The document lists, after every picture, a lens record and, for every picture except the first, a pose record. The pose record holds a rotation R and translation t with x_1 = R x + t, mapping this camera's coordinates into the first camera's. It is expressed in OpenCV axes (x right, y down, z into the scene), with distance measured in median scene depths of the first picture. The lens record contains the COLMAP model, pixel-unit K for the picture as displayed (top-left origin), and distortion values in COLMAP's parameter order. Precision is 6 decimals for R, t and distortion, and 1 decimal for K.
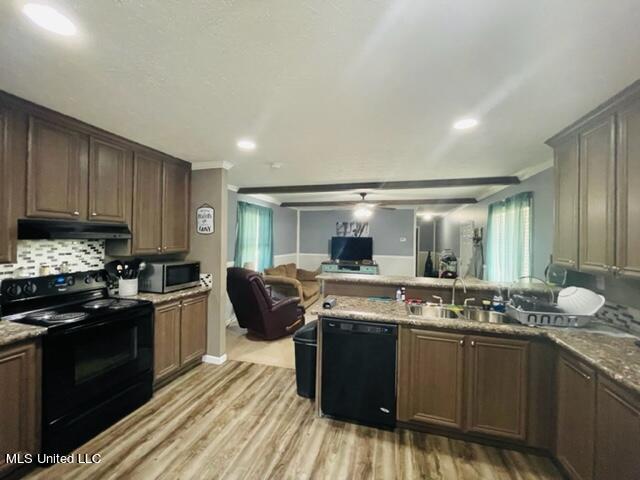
lens RADIAL K [[266.4, 0, 318.3], [0, 266.4, 240.0], [0, 0, 1]] dist [0.003810, -0.000034]
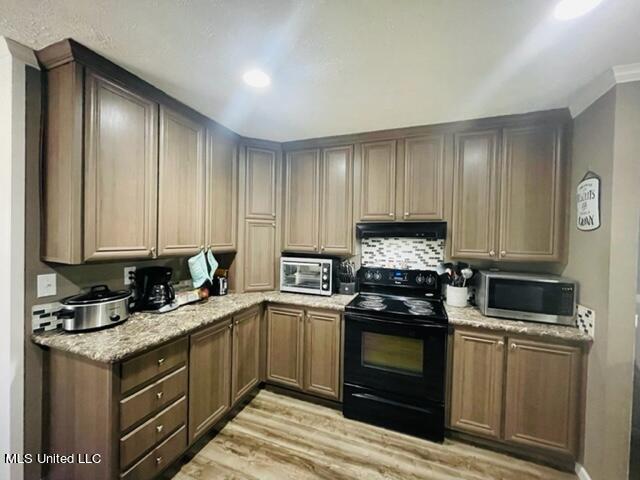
lens RADIAL K [[266.4, 0, 317.7], [0, 266.4, 239.0], [0, 0, 1]] dist [0.003810, -0.000034]
pose [[-0.087449, -0.004427, -0.996159, 0.184757], [-0.023794, 0.999714, -0.002354, 0.009841], [0.995885, 0.023497, -0.087529, 0.688464]]
